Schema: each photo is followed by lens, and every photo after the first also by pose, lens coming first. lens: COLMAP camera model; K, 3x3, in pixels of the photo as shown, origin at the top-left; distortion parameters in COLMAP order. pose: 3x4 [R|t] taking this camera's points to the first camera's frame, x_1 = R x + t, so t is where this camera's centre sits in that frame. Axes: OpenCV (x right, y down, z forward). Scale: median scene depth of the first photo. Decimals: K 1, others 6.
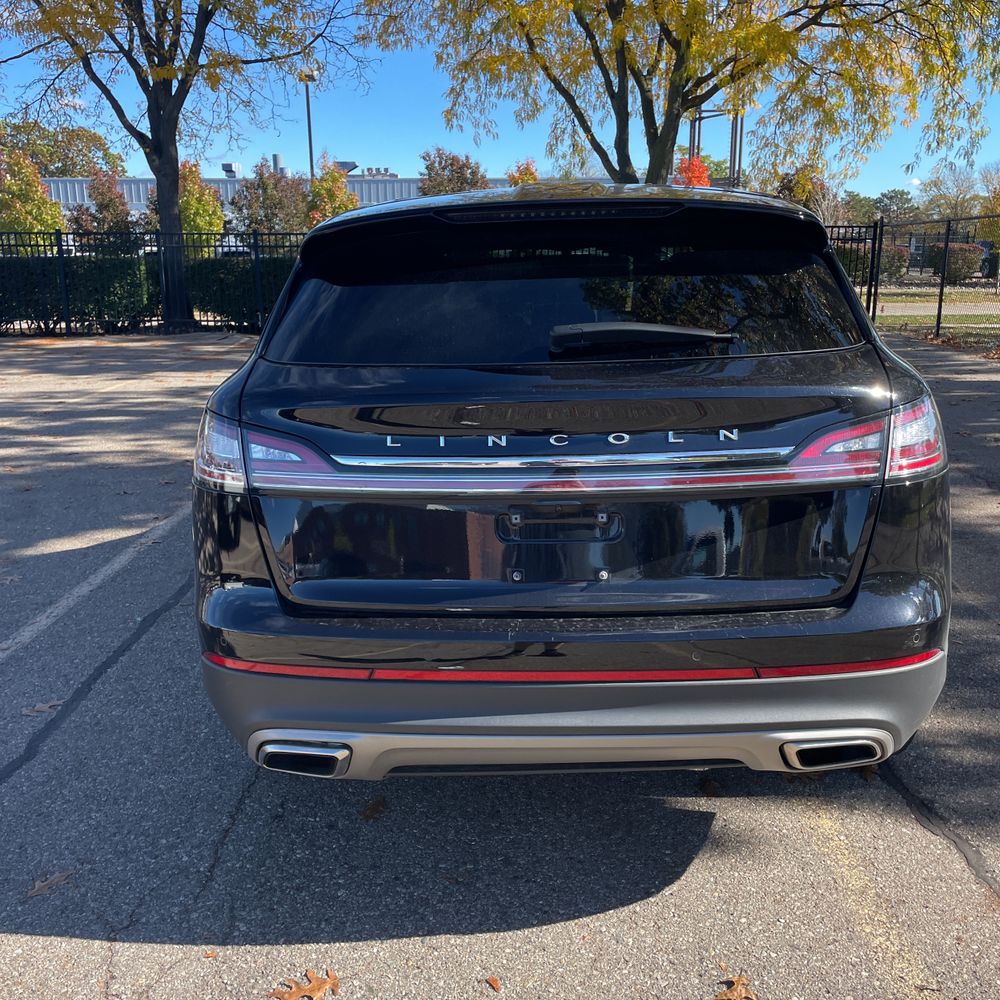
lens RADIAL K [[1046.4, 0, 499.4], [0, 1046.4, 500.9], [0, 0, 1]] dist [0.031538, 0.000000]
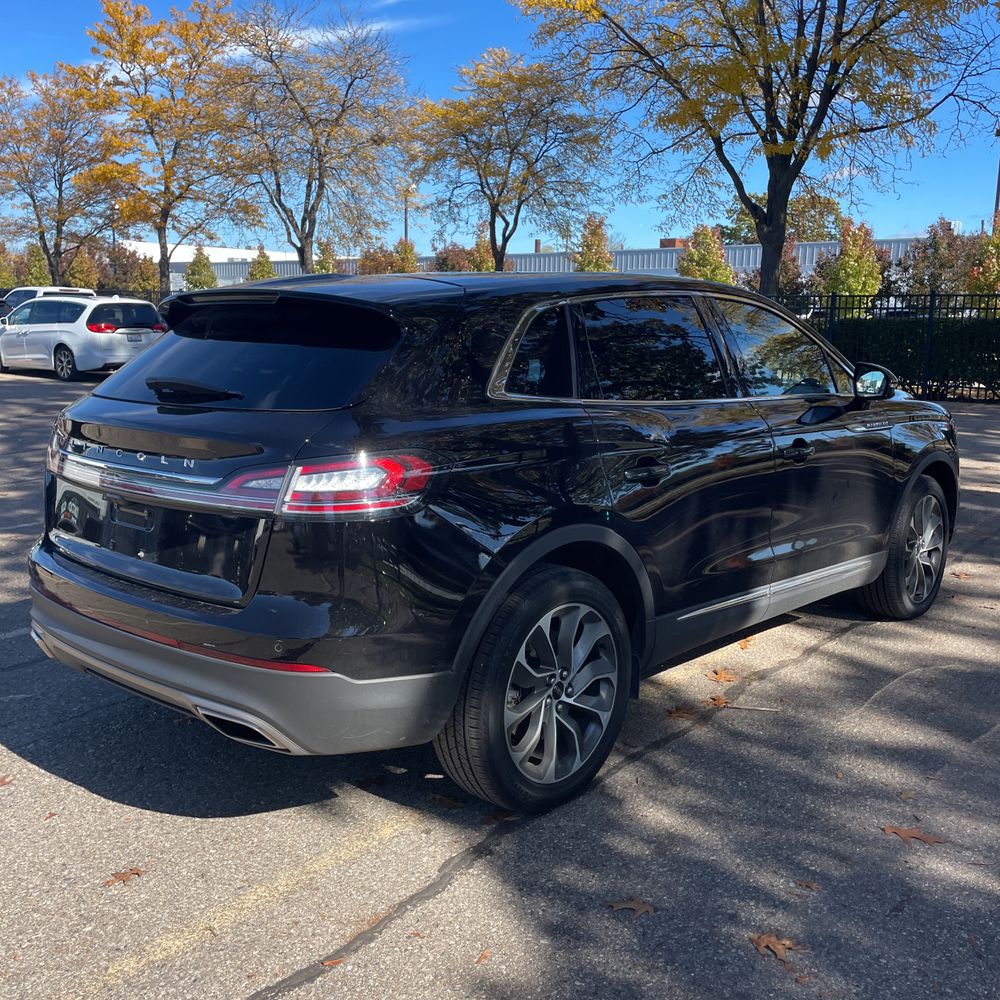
lens RADIAL K [[1046.4, 0, 497.9], [0, 1046.4, 498.9], [0, 0, 1]] dist [0.031538, 0.000000]
pose [[0.755779, 0.132824, -0.641215, 0.186777], [-0.166364, 0.986031, 0.008163, -0.013886], [0.633341, 0.100506, 0.767318, 0.028286]]
